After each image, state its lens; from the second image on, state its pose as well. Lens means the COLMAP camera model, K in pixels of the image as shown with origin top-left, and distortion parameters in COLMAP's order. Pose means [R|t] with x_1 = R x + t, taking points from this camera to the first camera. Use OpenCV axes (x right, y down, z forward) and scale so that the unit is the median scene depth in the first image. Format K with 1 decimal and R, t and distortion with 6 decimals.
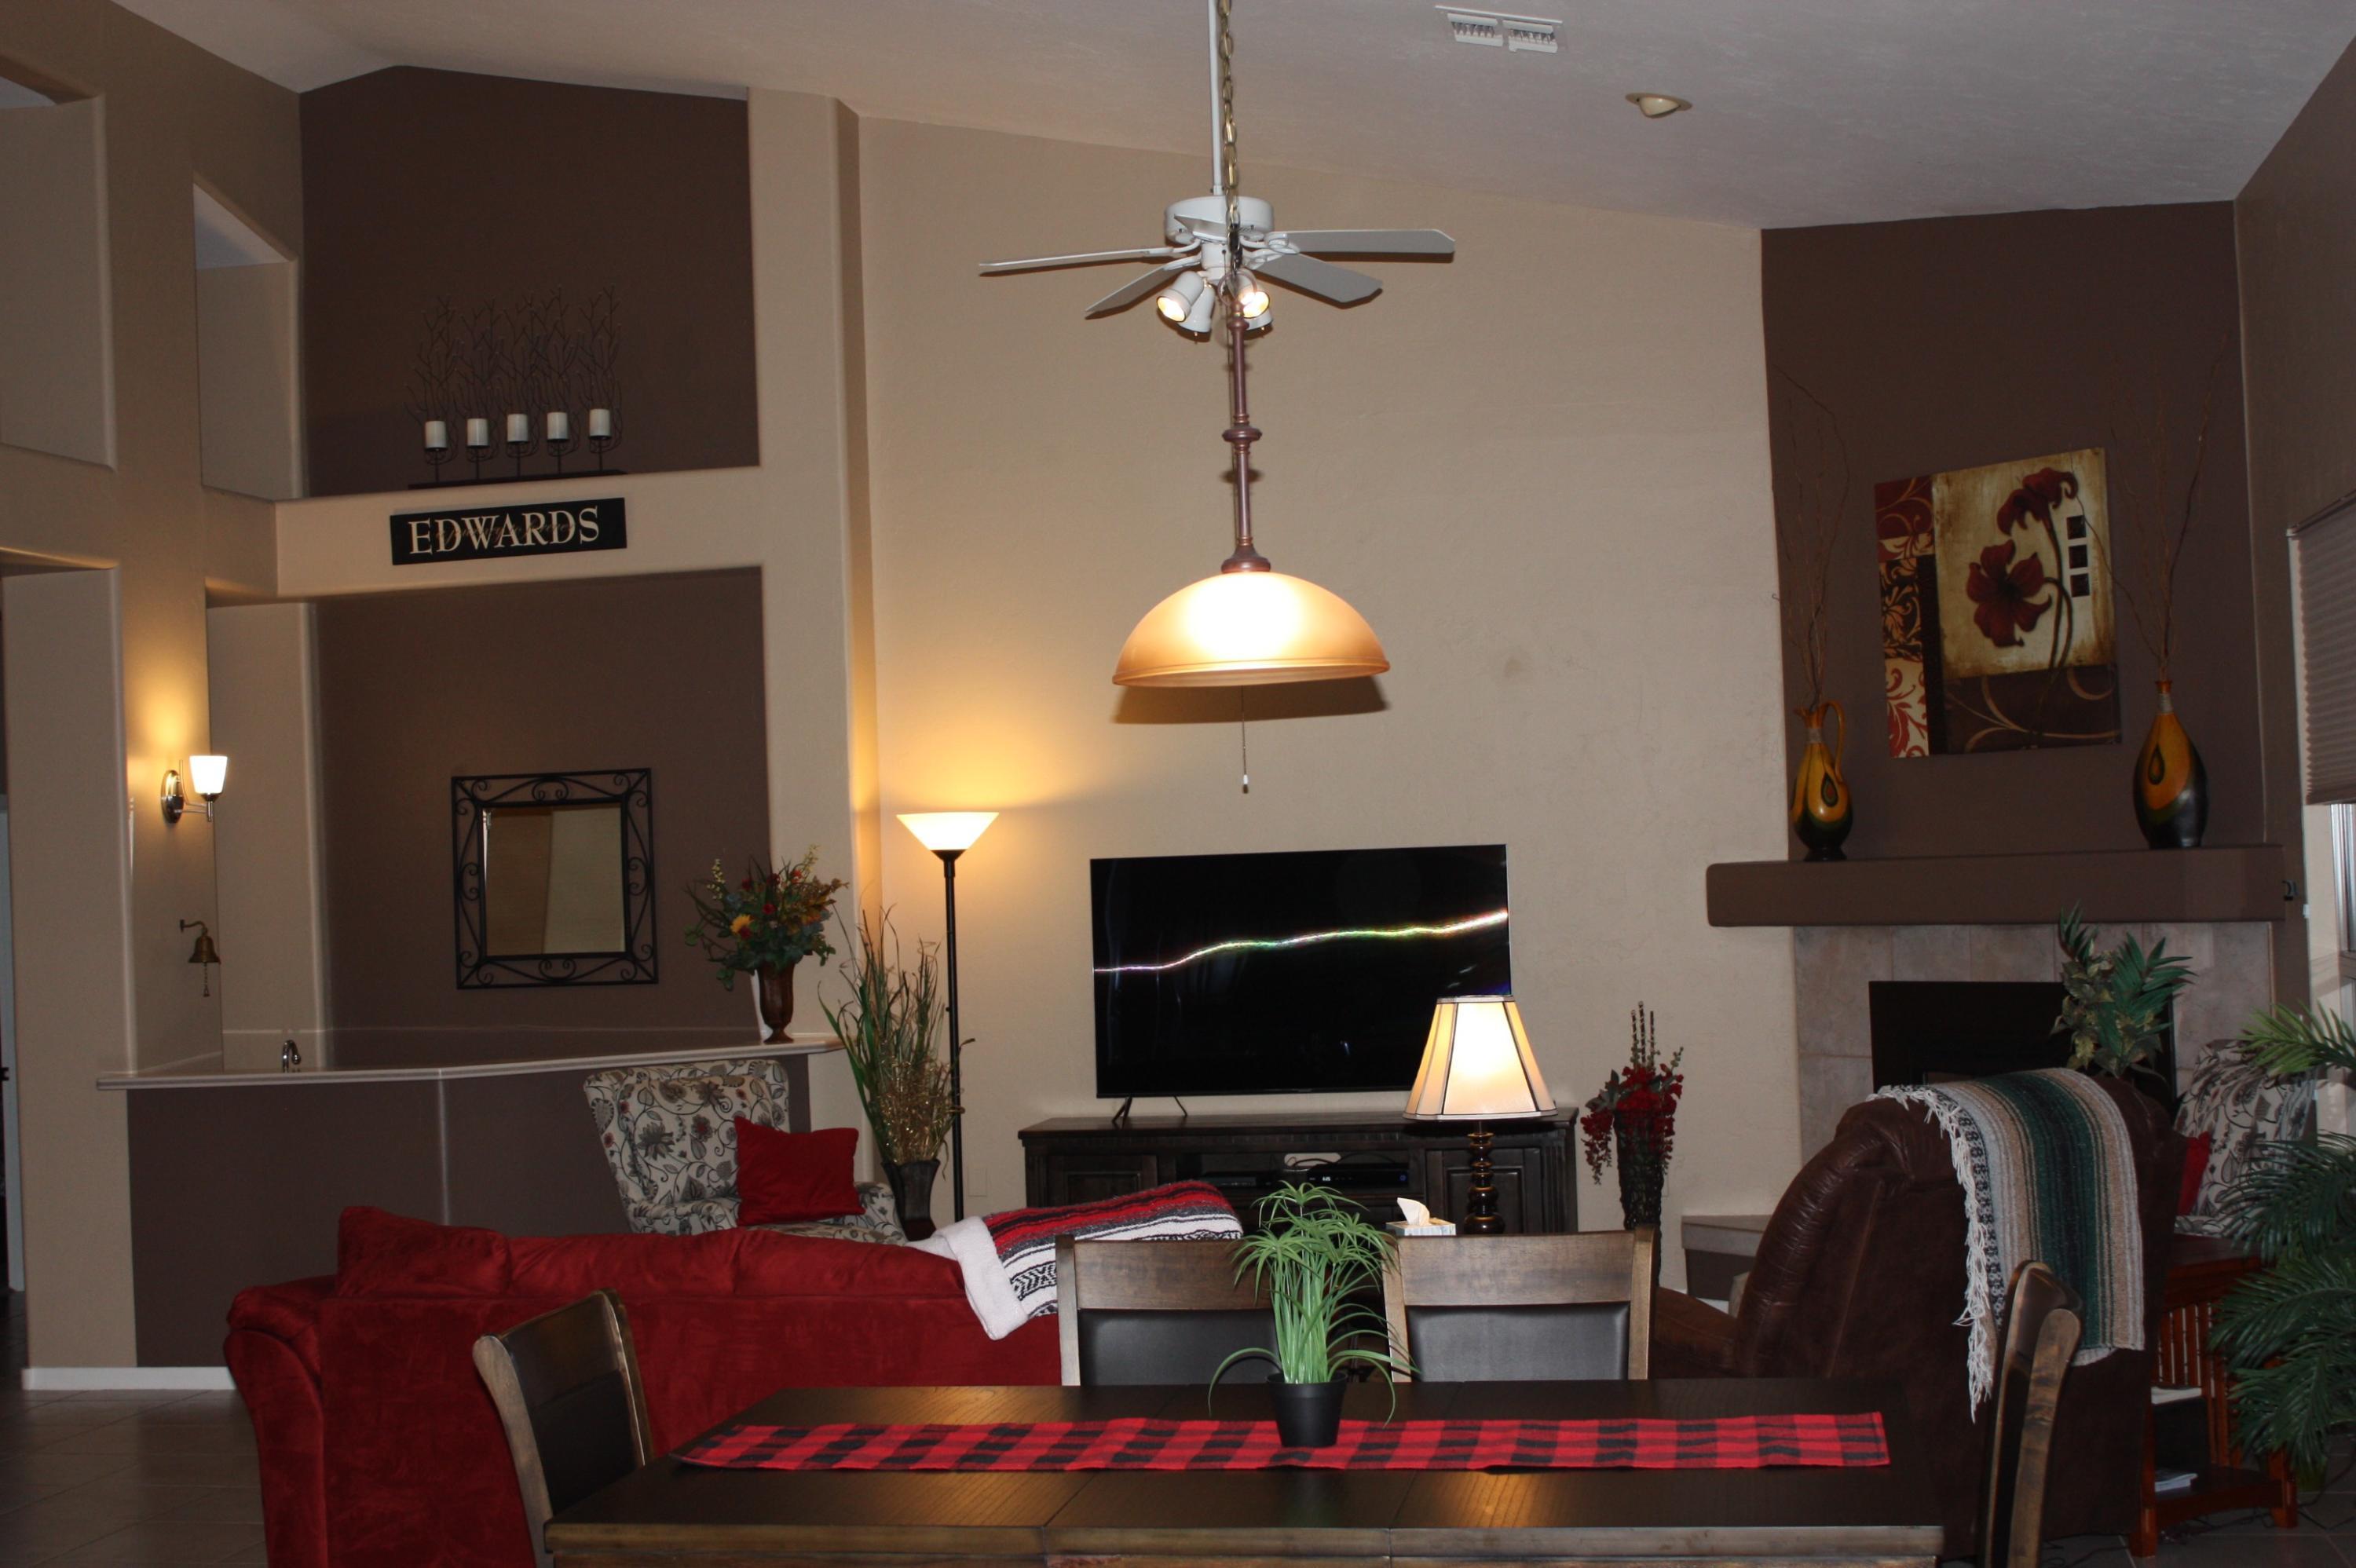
lens RADIAL K [[3115.7, 0, 1178.0], [0, 3115.7, 784.0], [0, 0, 1]] dist [-0.073373, -0.039601]
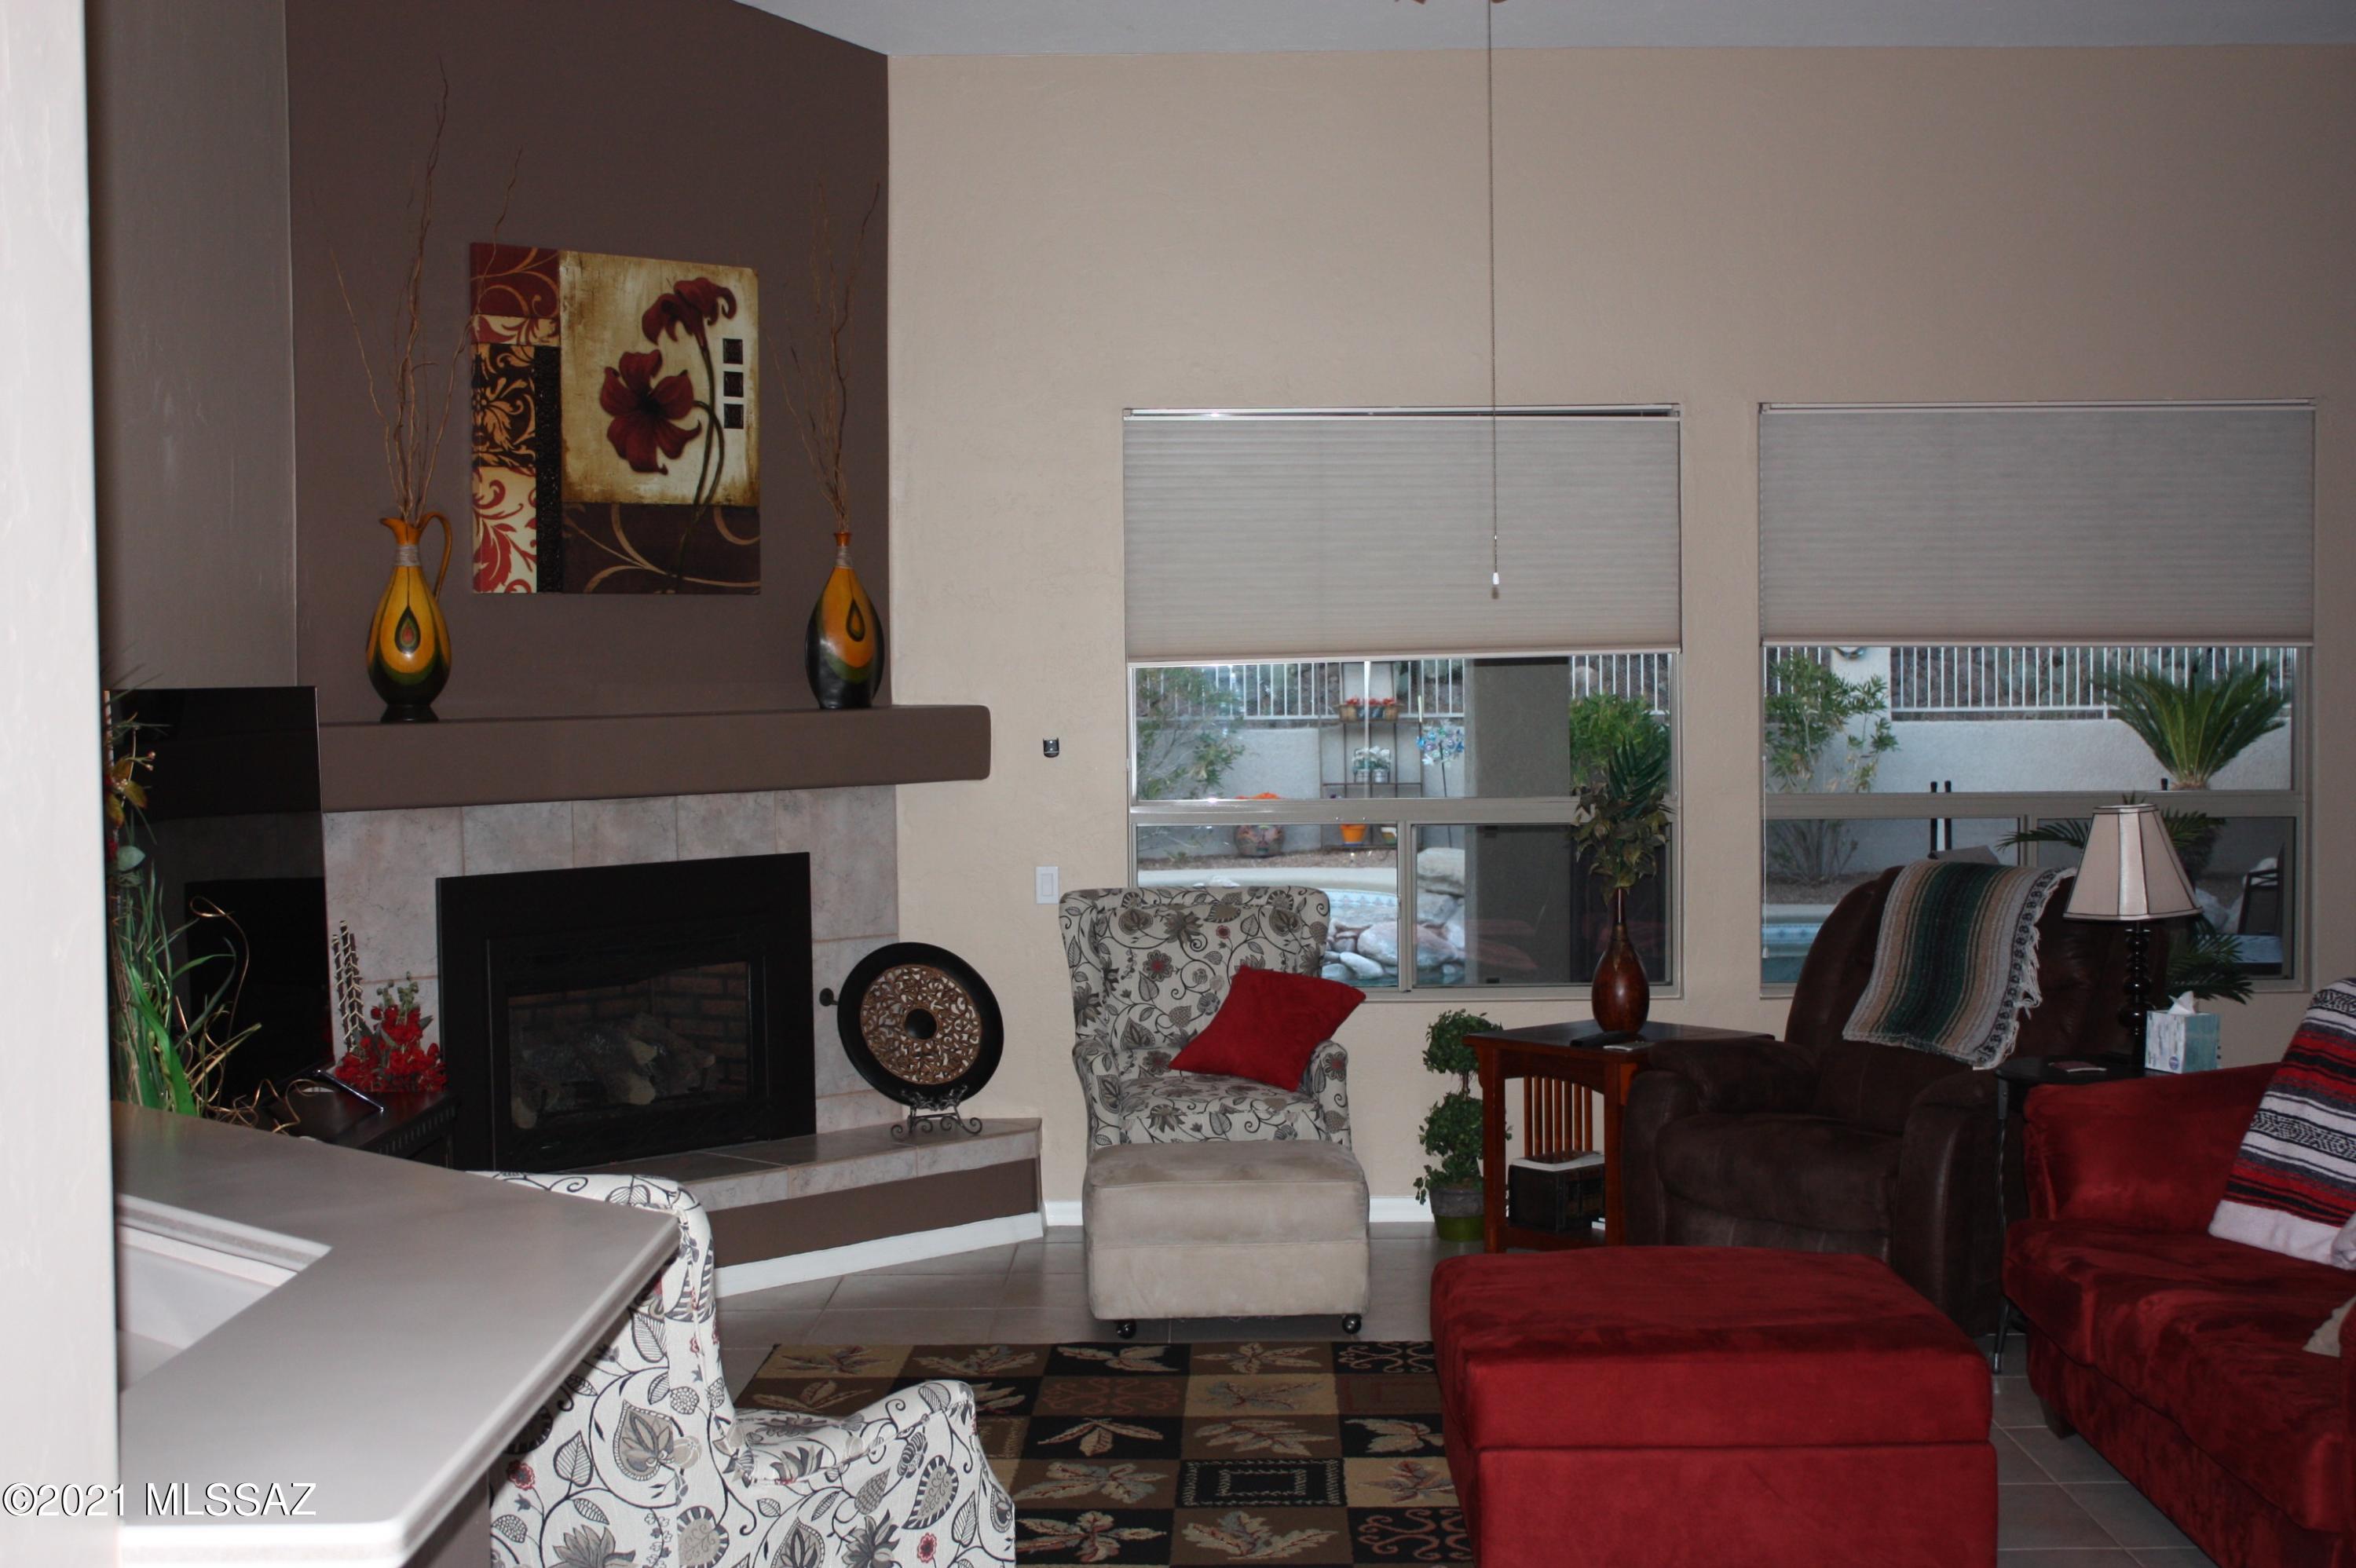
lens RADIAL K [[3115.7, 0, 1178.0], [0, 3115.7, 784.0], [0, 0, 1]] dist [-0.073373, -0.039601]
pose [[-0.205194, 0.002541, 0.978718, -0.598369], [-0.003907, 0.999987, -0.003415, 0.043799], [-0.978713, -0.004525, -0.205182, 1.022401]]
